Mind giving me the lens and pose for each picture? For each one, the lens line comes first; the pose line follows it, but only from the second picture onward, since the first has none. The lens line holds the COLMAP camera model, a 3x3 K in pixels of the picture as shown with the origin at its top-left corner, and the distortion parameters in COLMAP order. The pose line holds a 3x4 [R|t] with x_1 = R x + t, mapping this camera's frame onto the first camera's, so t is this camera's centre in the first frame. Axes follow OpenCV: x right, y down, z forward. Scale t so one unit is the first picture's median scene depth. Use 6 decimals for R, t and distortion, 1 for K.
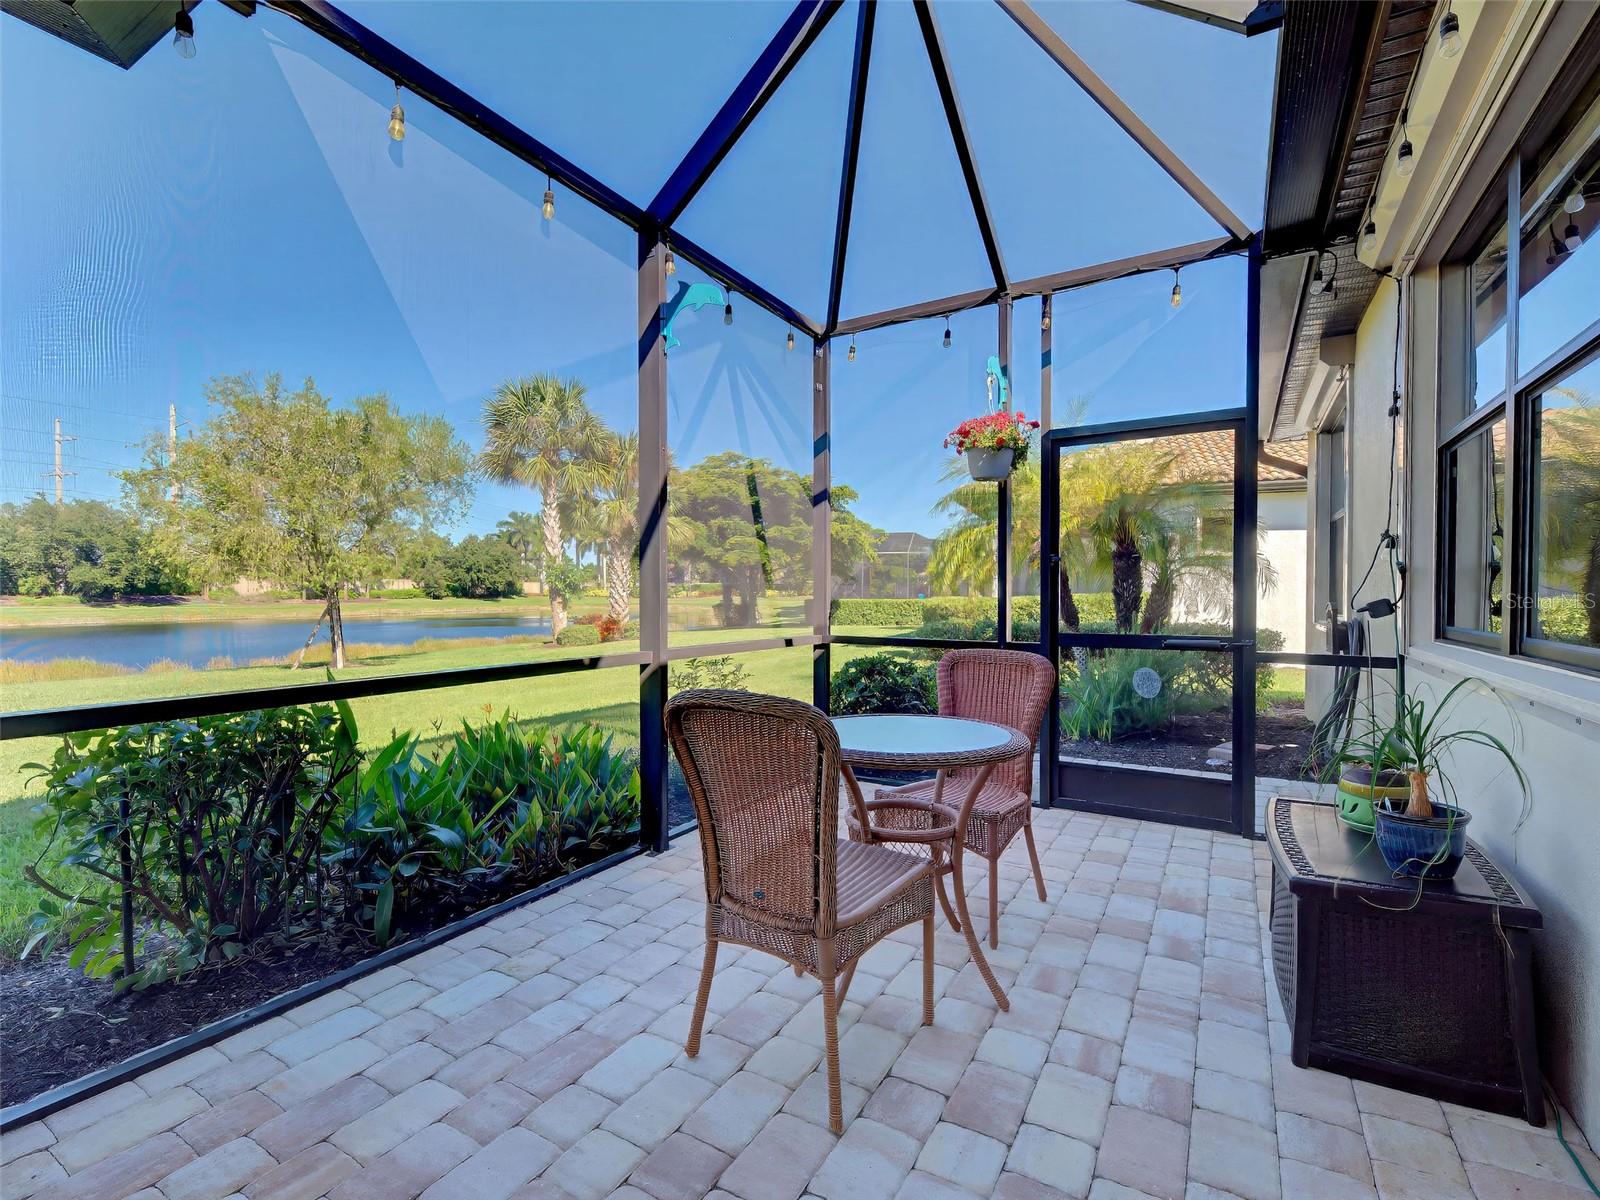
lens RADIAL K [[729.0, 0, 800.0], [0, 729.0, 599.0], [0, 0, 1]] dist [-0.004245, -0.002115]
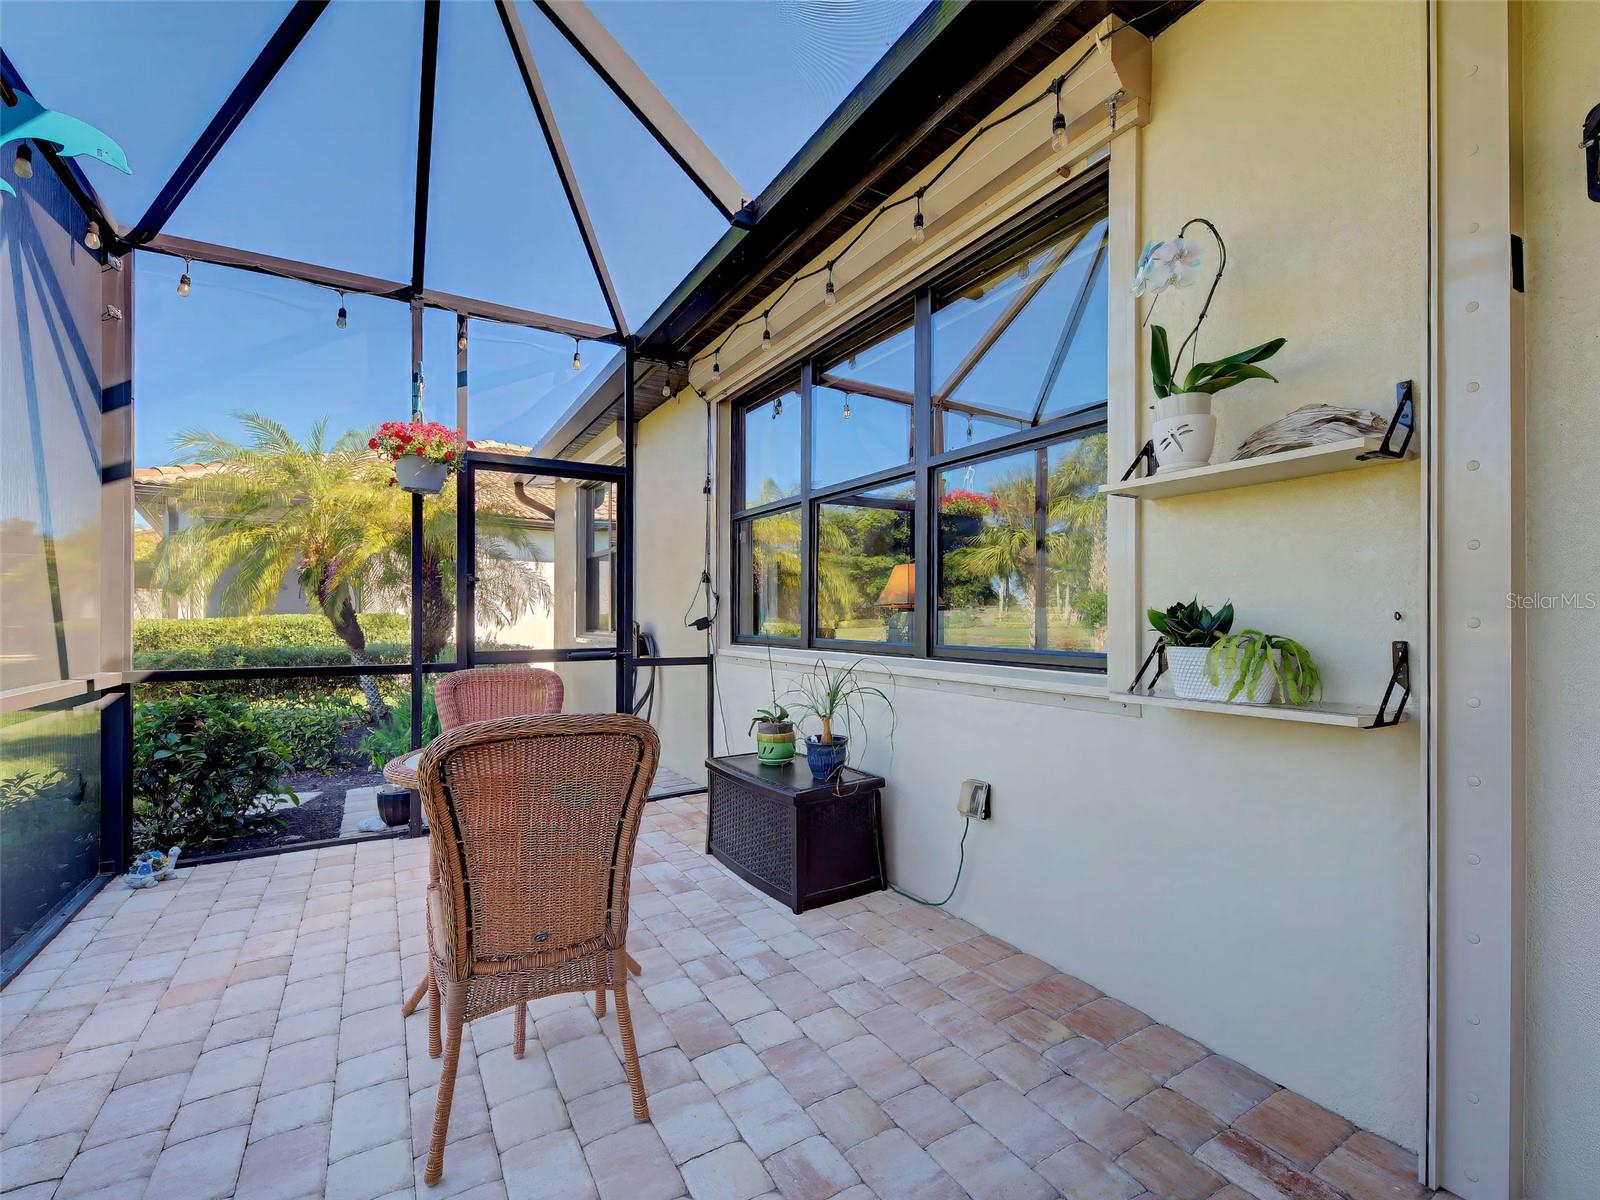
lens RADIAL K [[729.0, 0, 793.5], [0, 729.0, 612.3], [0, 0, 1]] dist [-0.004245, -0.002115]
pose [[0.444772, 0.005664, 0.895626, -0.356888], [0.005152, 0.999947, -0.008882, 0.003159], [-0.895629, 0.008565, 0.444719, 0.148229]]
